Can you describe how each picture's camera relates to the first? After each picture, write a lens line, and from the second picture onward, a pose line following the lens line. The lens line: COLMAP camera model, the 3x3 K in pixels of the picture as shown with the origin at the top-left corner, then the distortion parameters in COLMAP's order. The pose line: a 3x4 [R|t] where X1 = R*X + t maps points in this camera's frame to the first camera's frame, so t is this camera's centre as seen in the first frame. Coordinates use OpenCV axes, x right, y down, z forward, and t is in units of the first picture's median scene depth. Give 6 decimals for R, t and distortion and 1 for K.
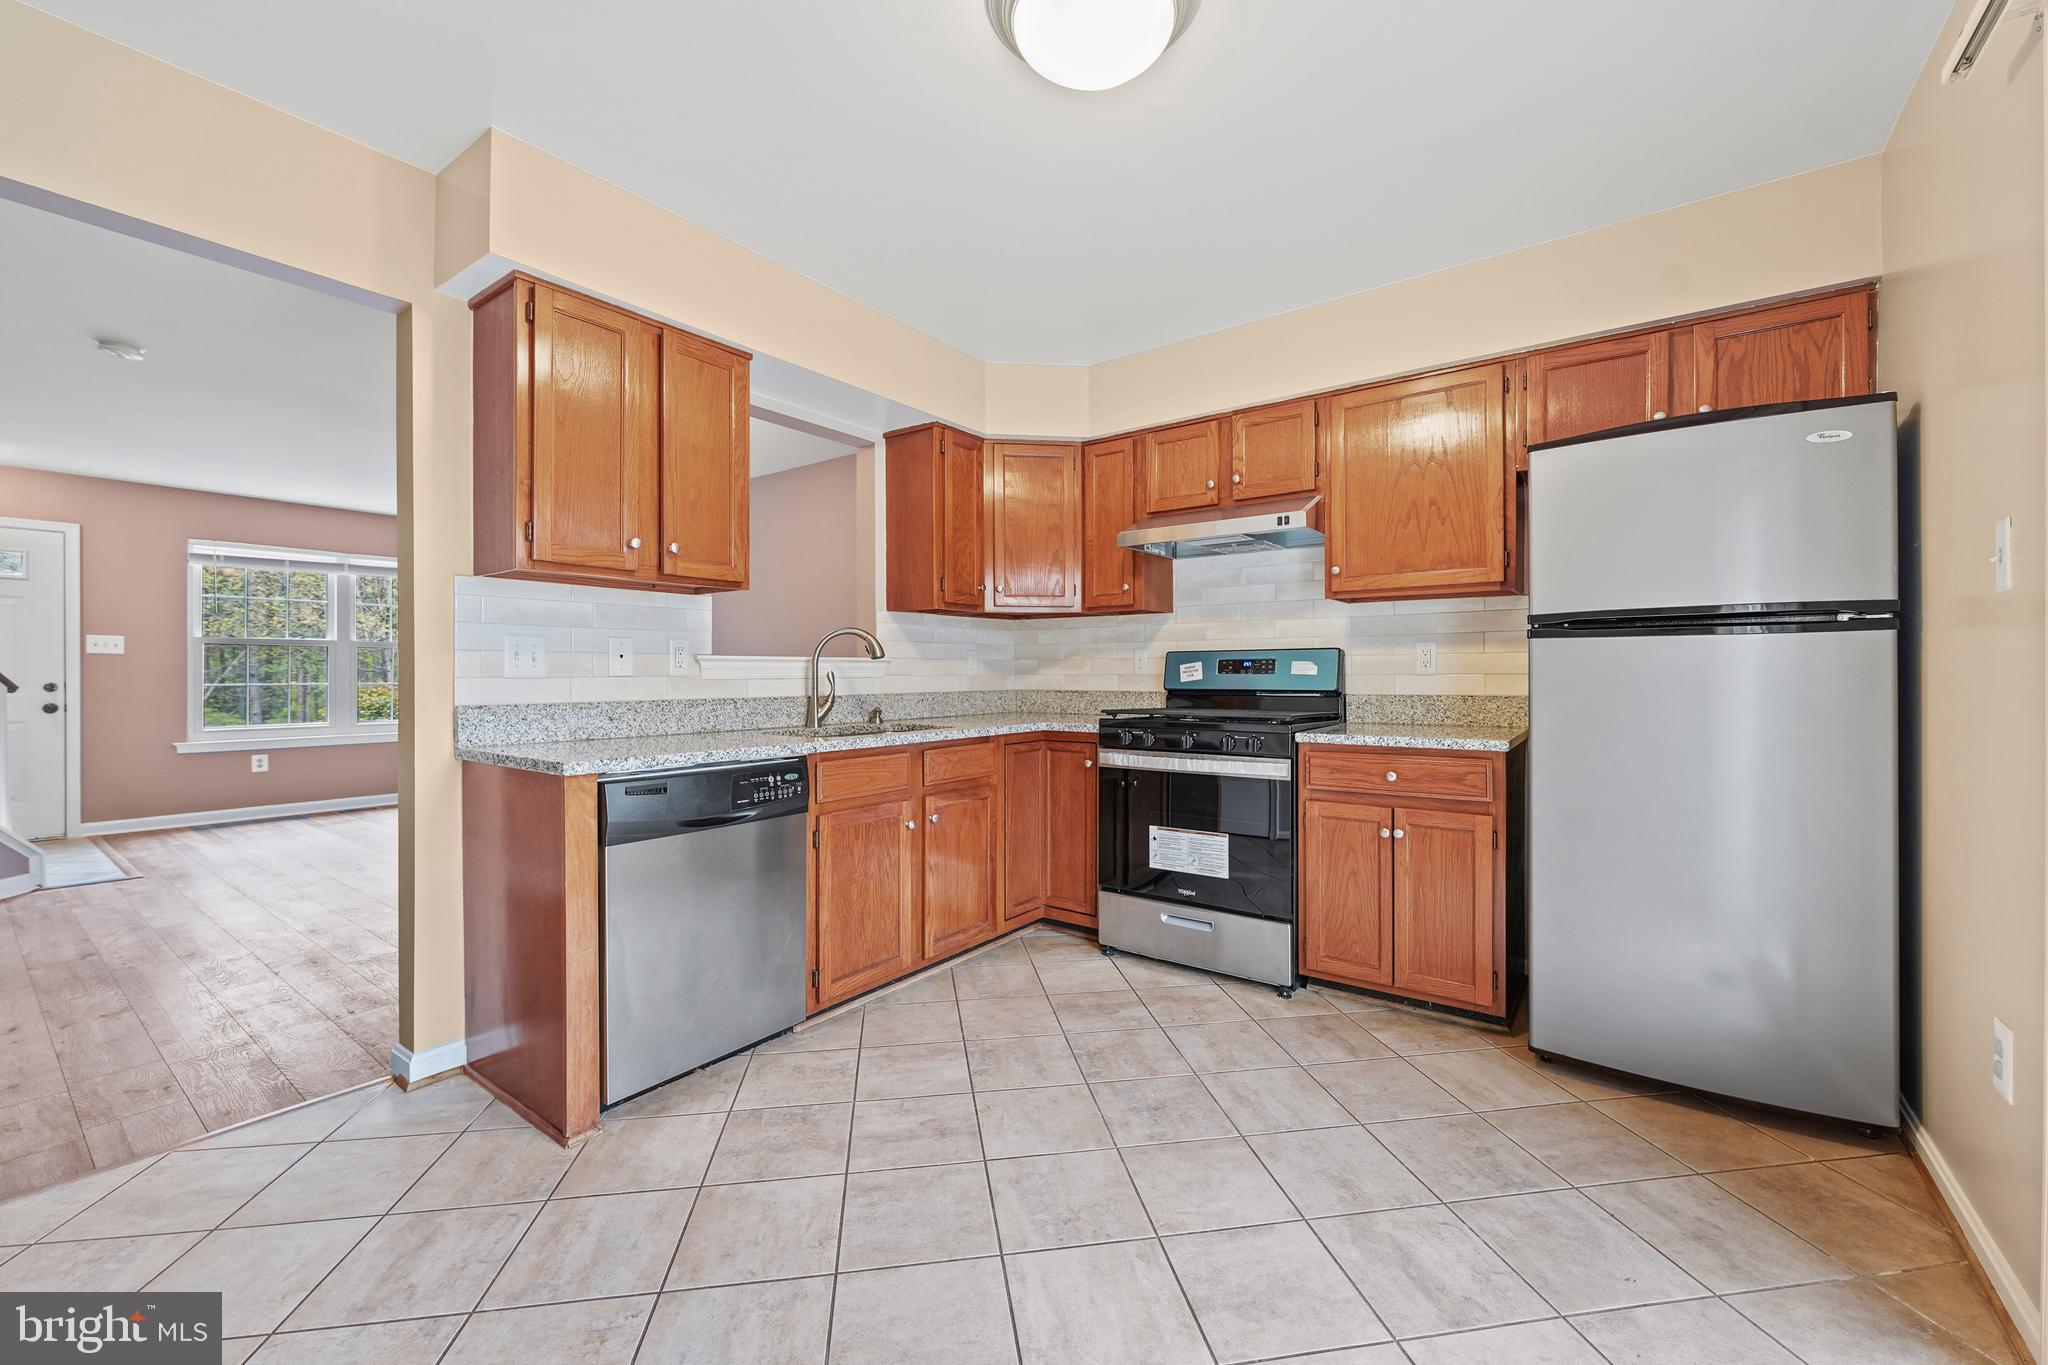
lens RADIAL K [[829.5, 0, 1036.3], [0, 829.5, 674.5], [0, 0, 1]] dist [-0.000004, 0.000086]
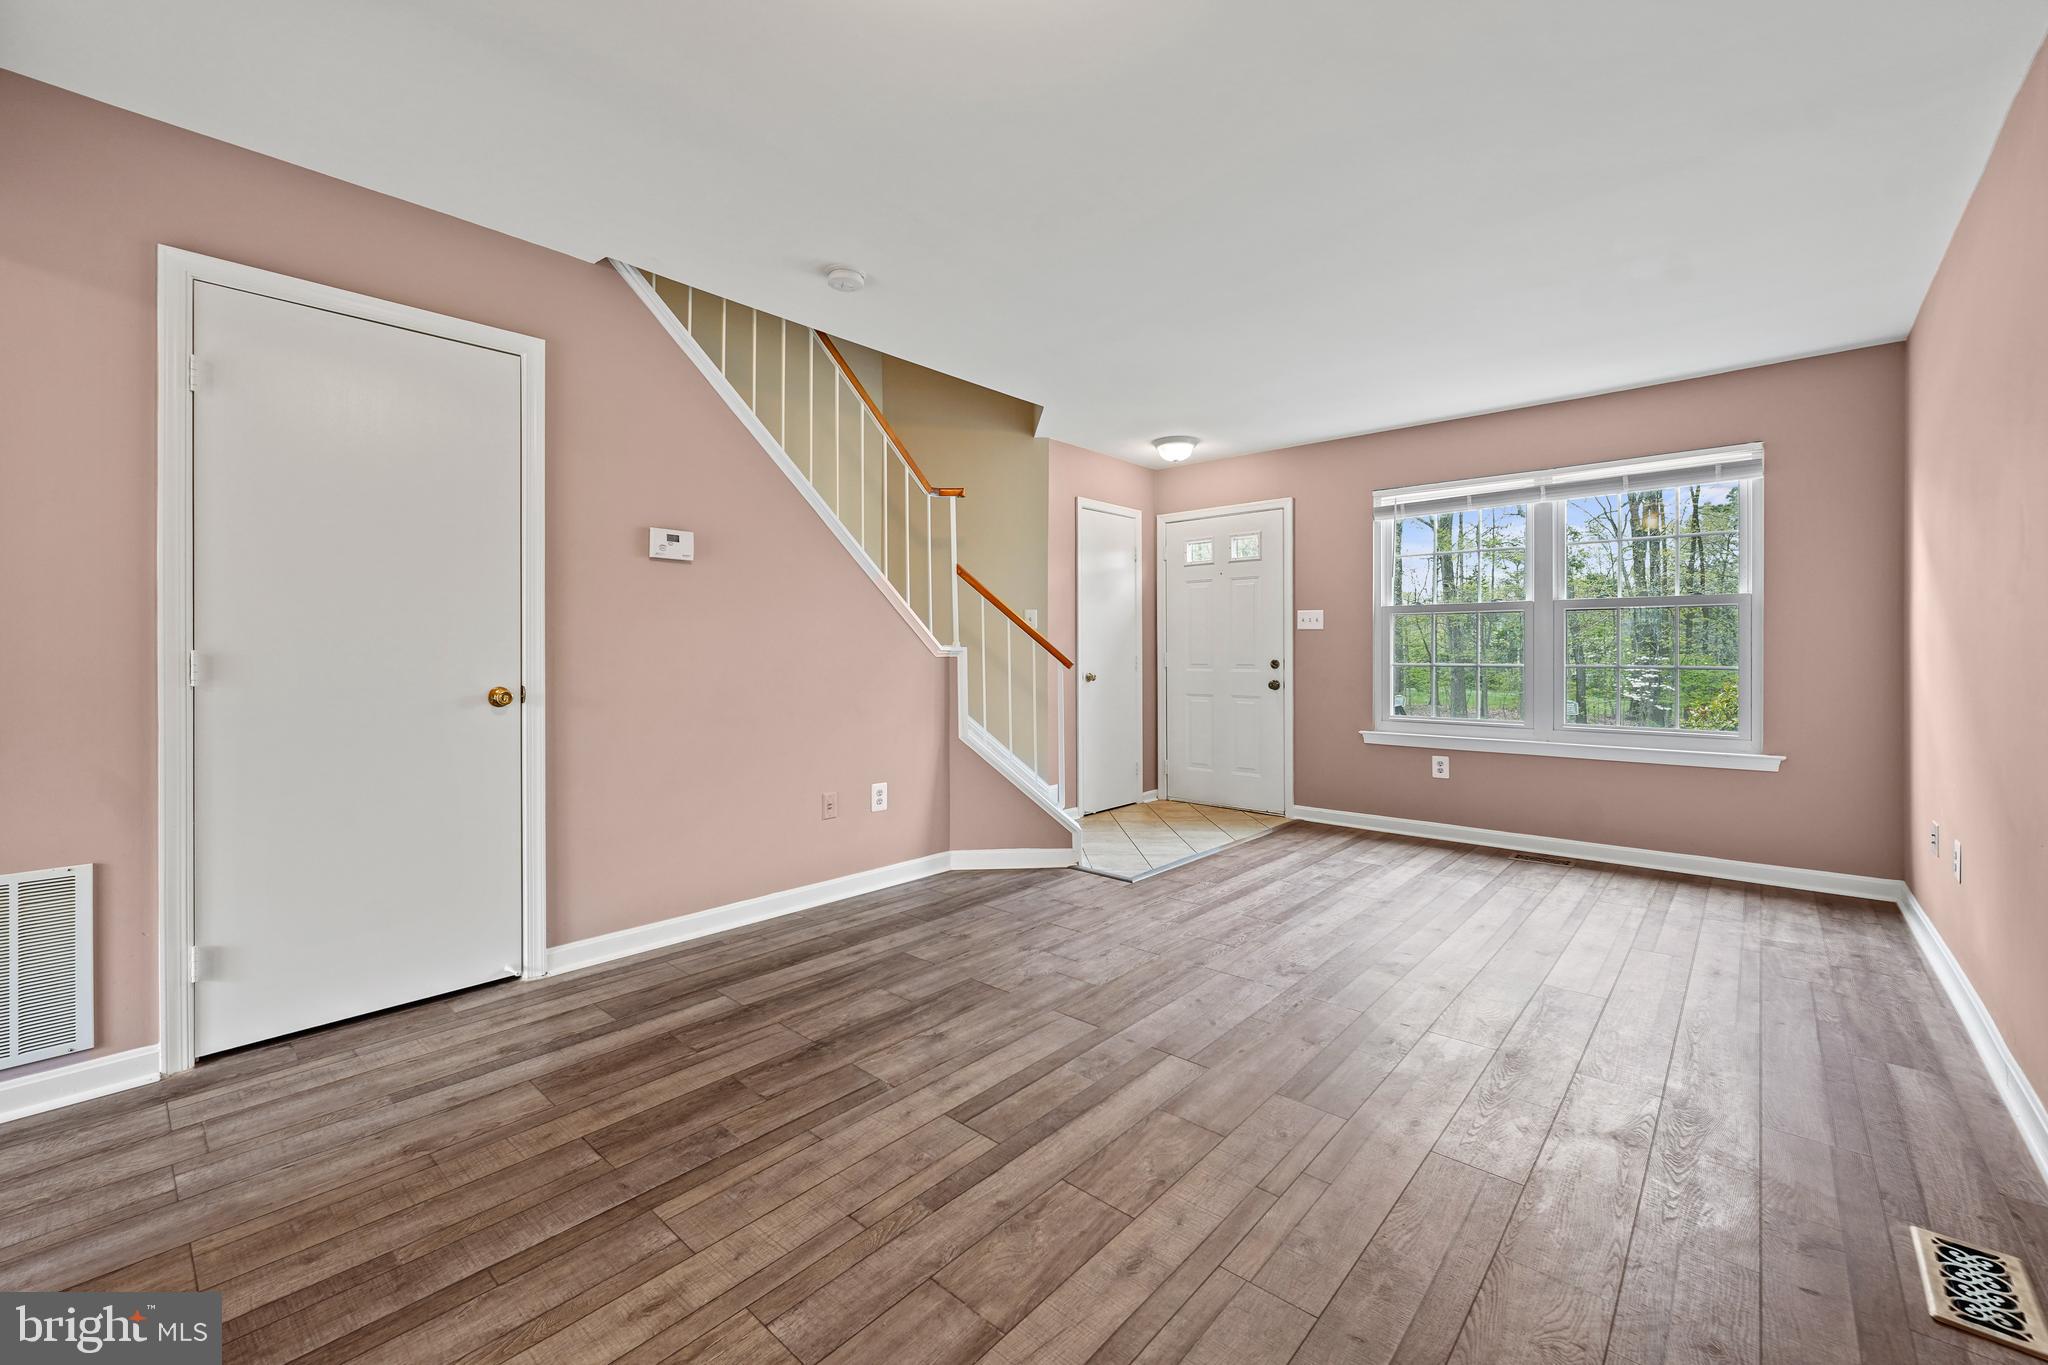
lens RADIAL K [[829.5, 0, 1034.0], [0, 829.5, 652.1], [0, 0, 1]] dist [-0.000004, 0.000086]
pose [[-0.098094, -0.001241, -0.995176, -0.262685], [0.001335, 0.999998, -0.001378, 0.002570], [0.995176, -0.001463, -0.098092, 1.352186]]
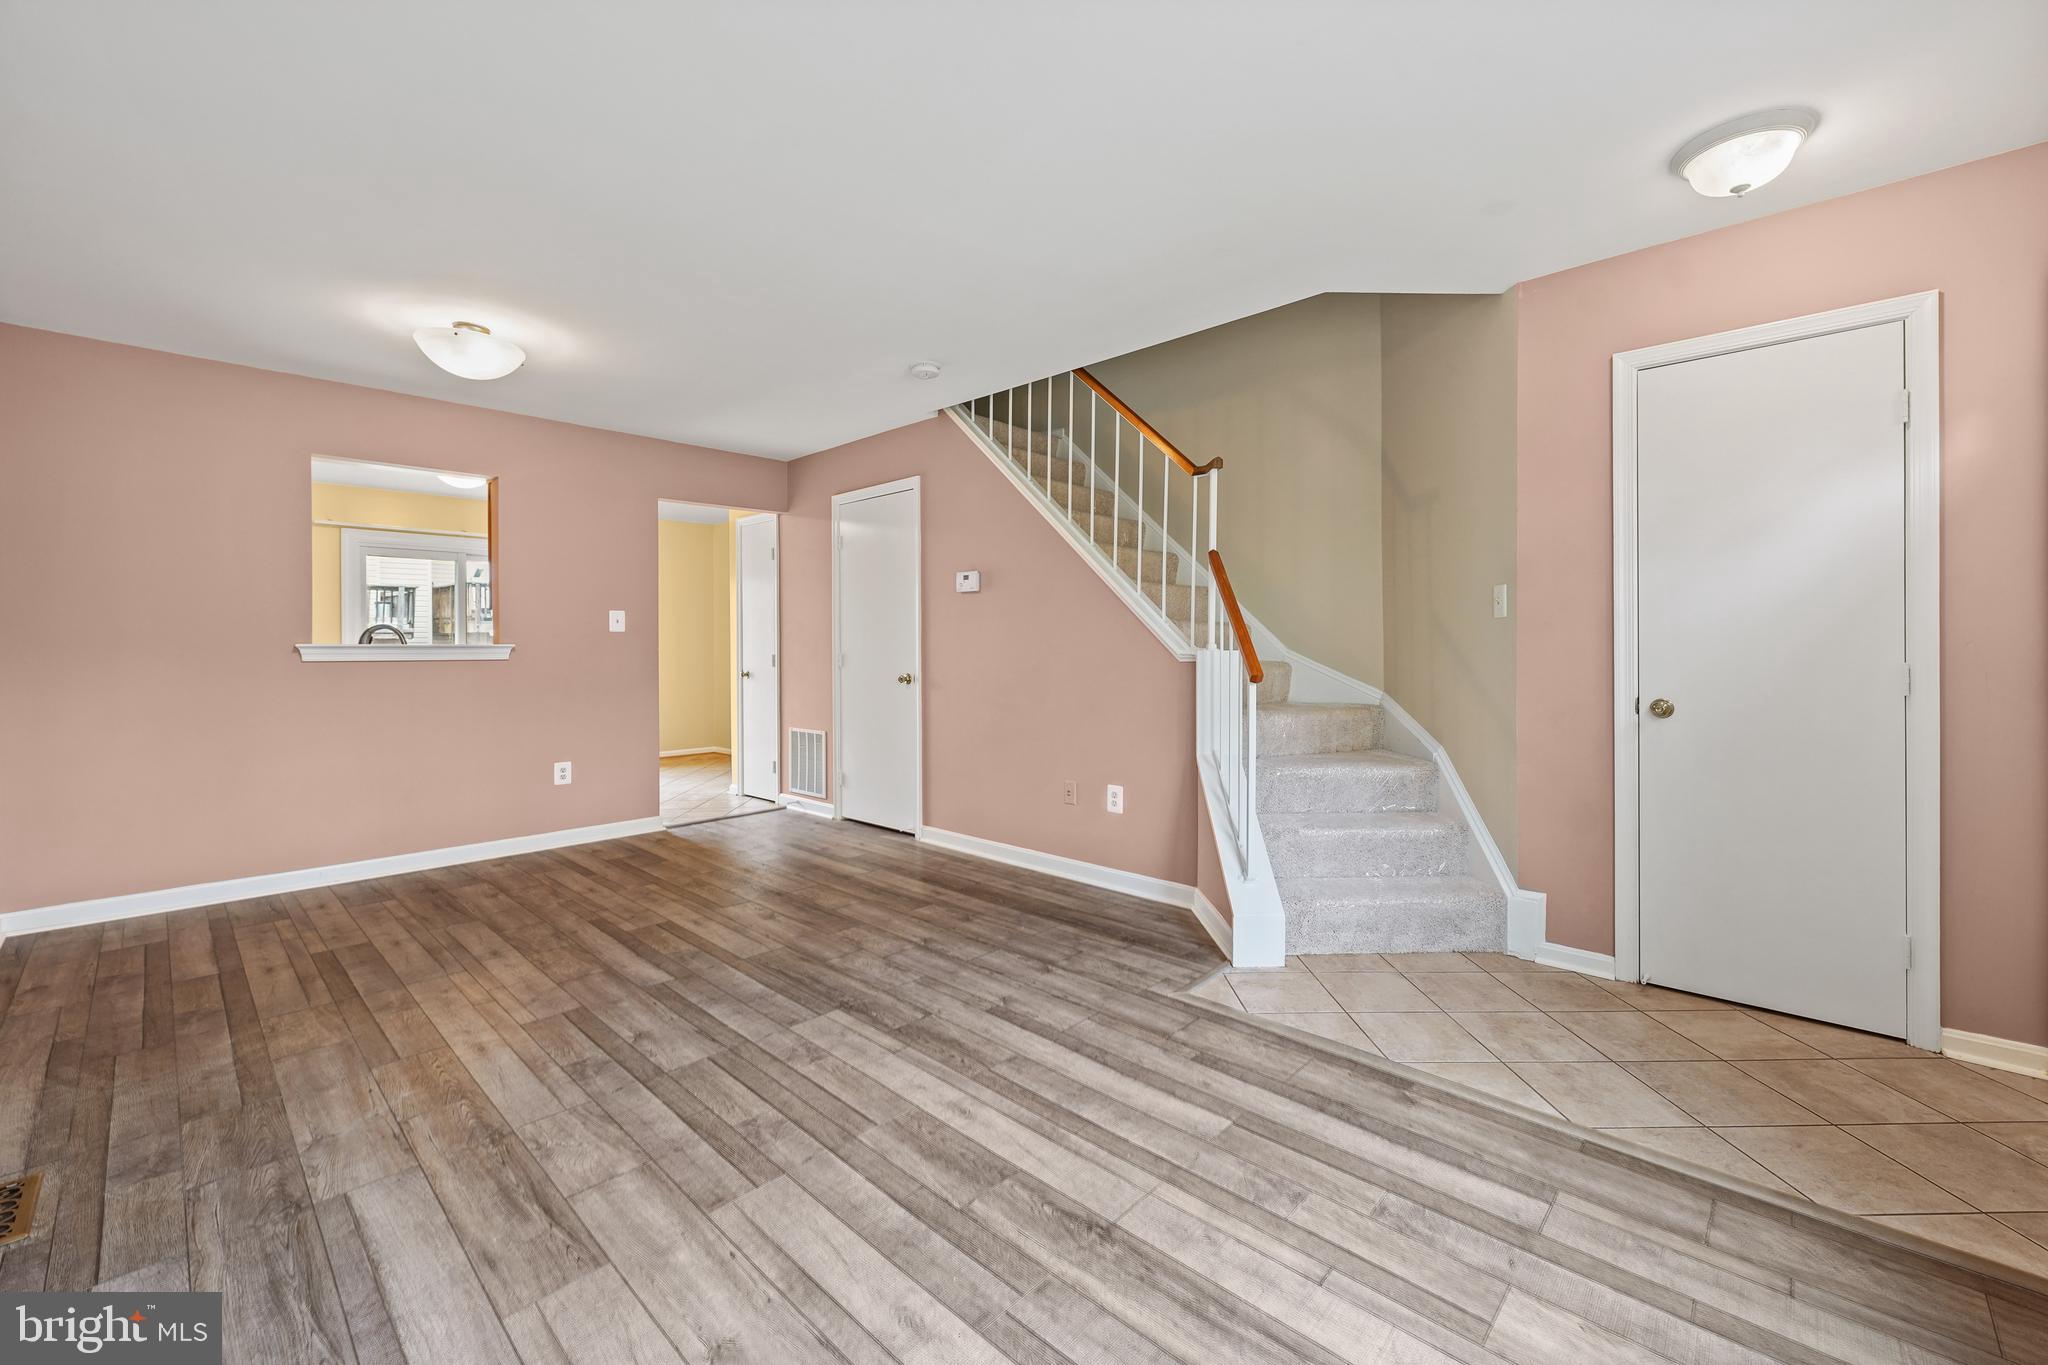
lens RADIAL K [[829.5, 0, 1014.3], [0, 829.5, 636.8], [0, 0, 1]] dist [-0.000004, 0.000086]
pose [[-0.989699, 0.004722, 0.143088, -1.466378], [0.002741, 0.999898, -0.014041, -0.009667], [-0.143139, -0.013504, -0.989610, 2.234027]]
